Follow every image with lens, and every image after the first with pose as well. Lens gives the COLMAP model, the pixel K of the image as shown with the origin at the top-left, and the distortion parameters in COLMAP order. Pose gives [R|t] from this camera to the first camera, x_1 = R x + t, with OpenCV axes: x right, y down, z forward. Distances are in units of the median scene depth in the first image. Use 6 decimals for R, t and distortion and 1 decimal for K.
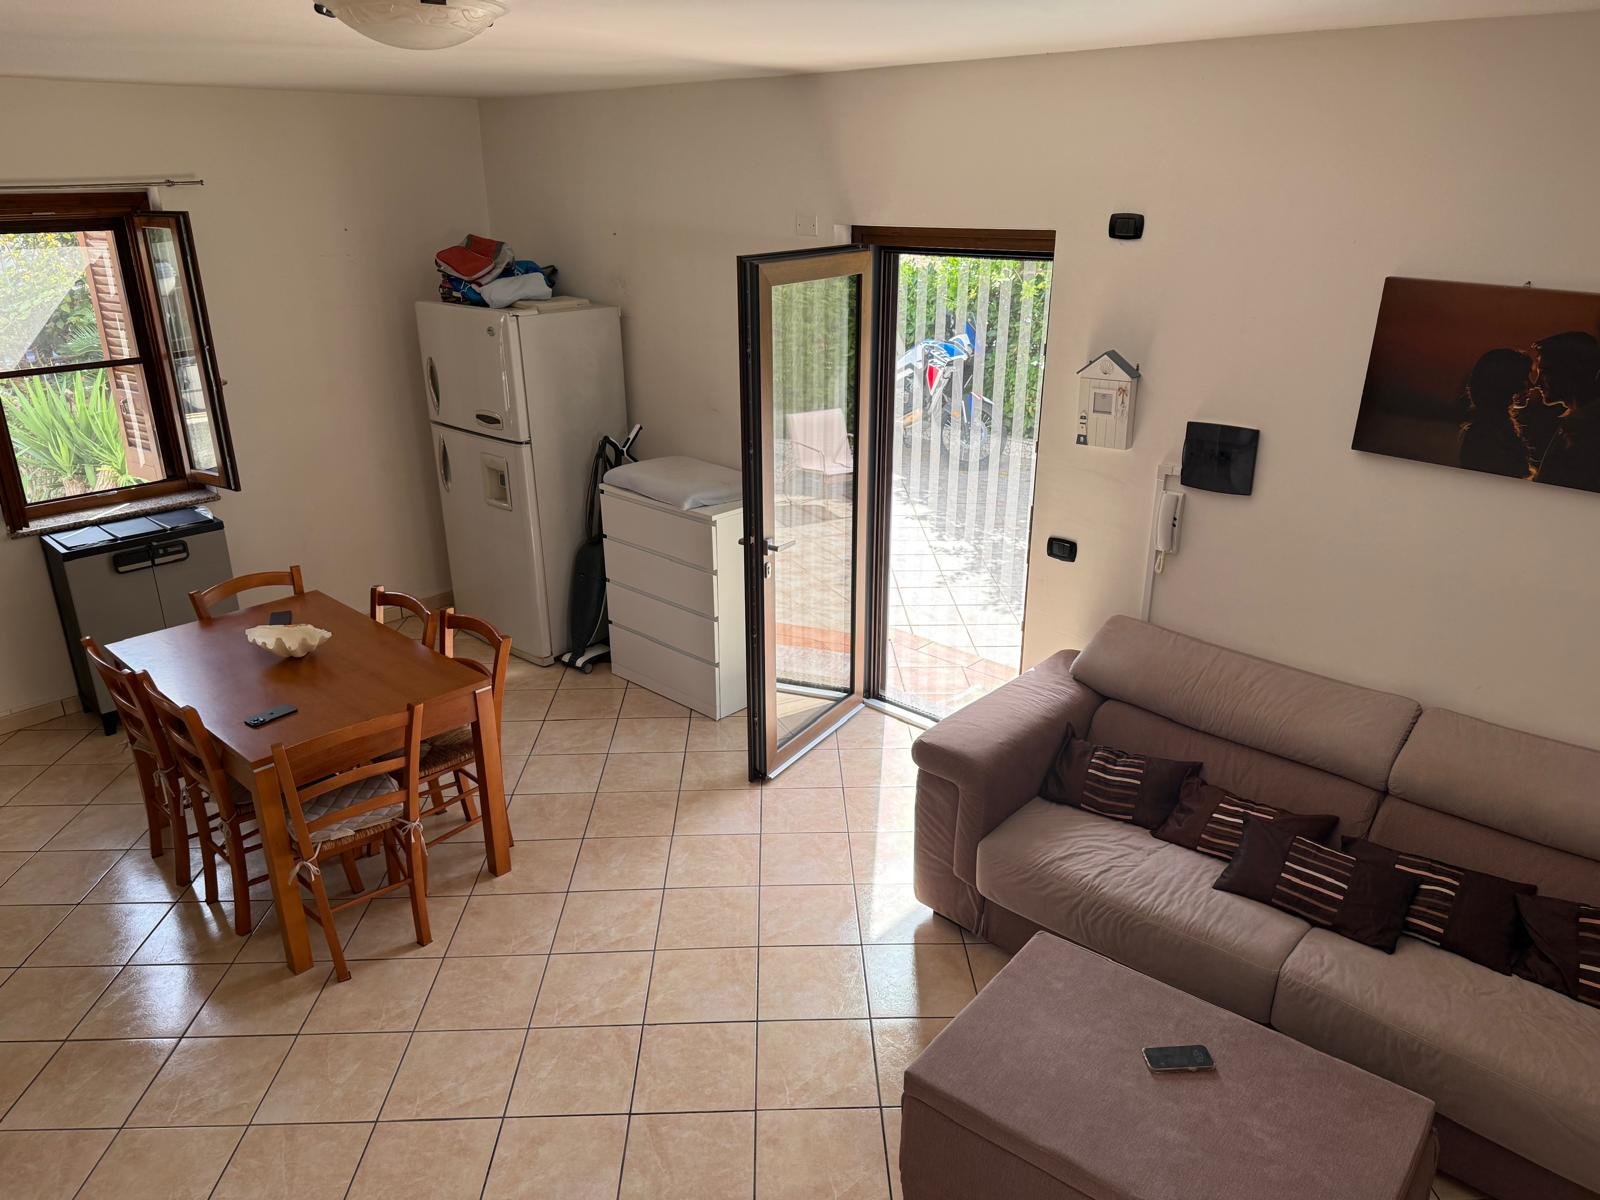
lens RADIAL K [[1121.9, 0, 812.7], [0, 1121.9, 605.0], [0, 0, 1]] dist [0.058171, -0.082868]
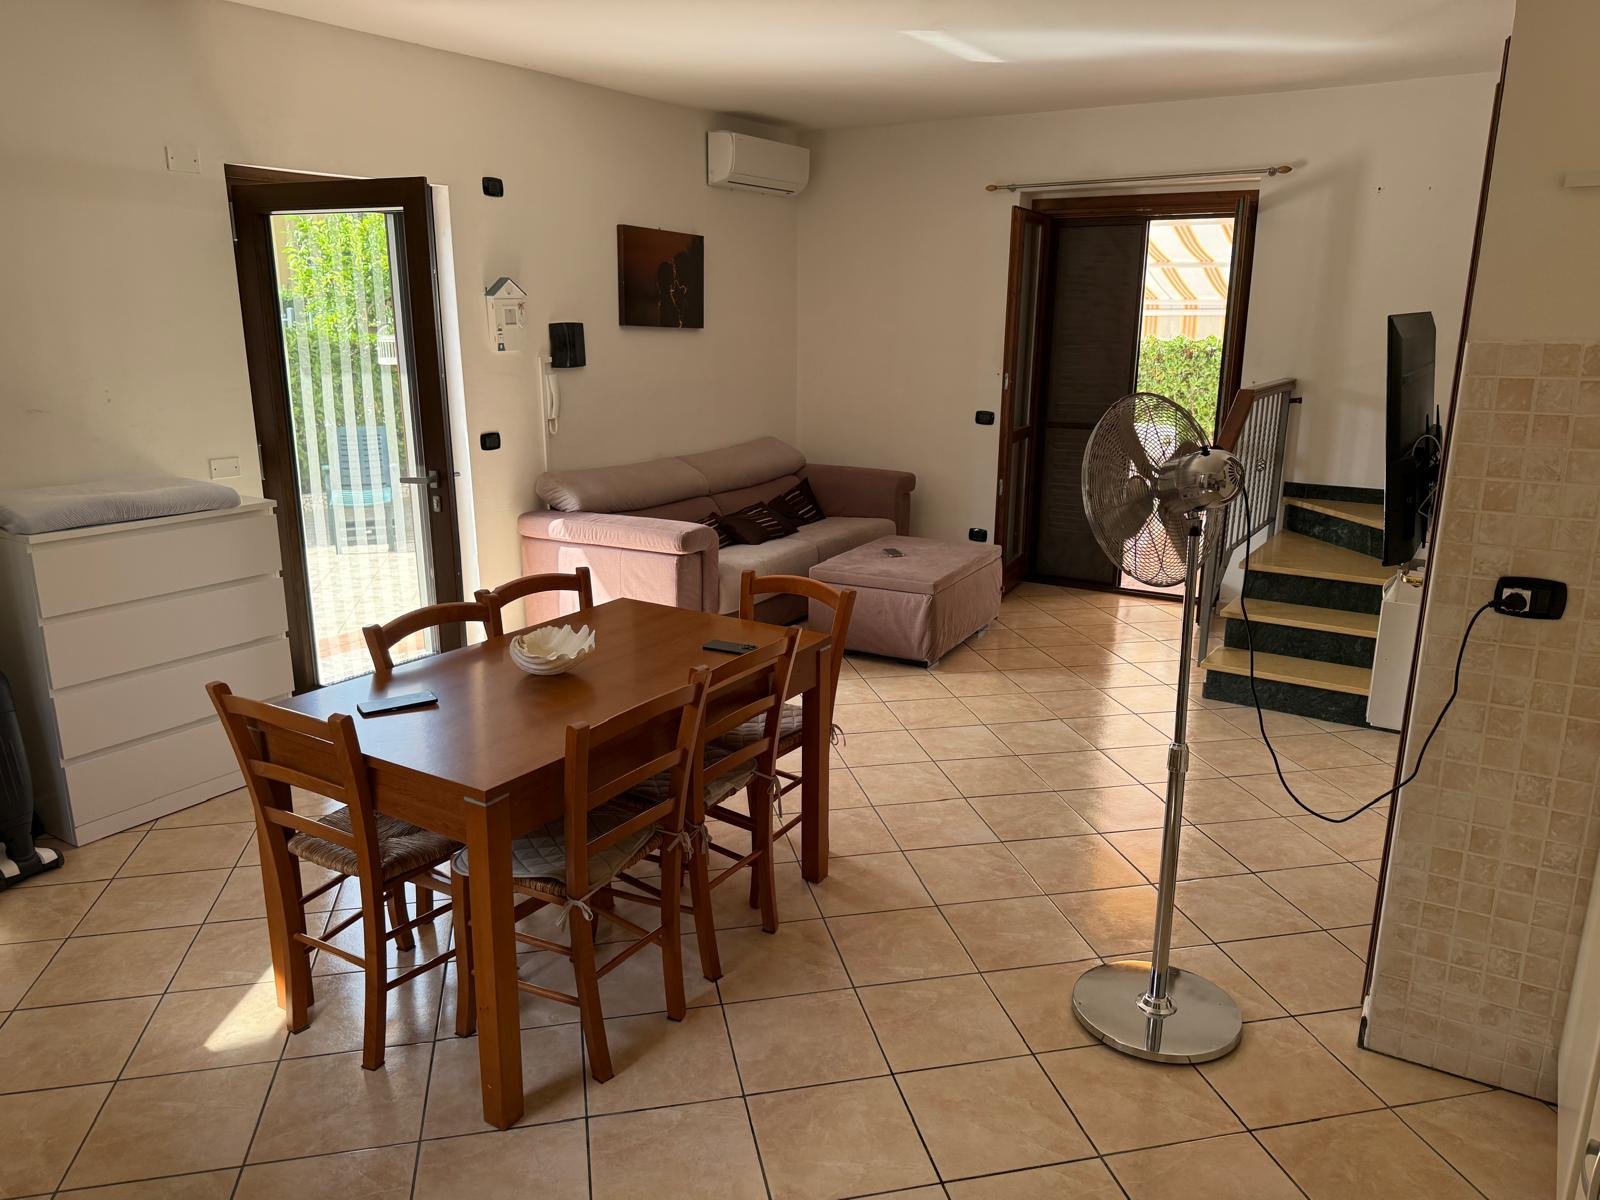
lens RADIAL K [[1121.9, 0, 792.7], [0, 1121.9, 609.7], [0, 0, 1]] dist [0.058171, -0.082868]
pose [[-0.172055, -0.251334, 0.952485, -1.108732], [0.349144, 0.888577, 0.297539, -0.141866], [-0.921138, 0.383748, -0.065132, 0.854553]]
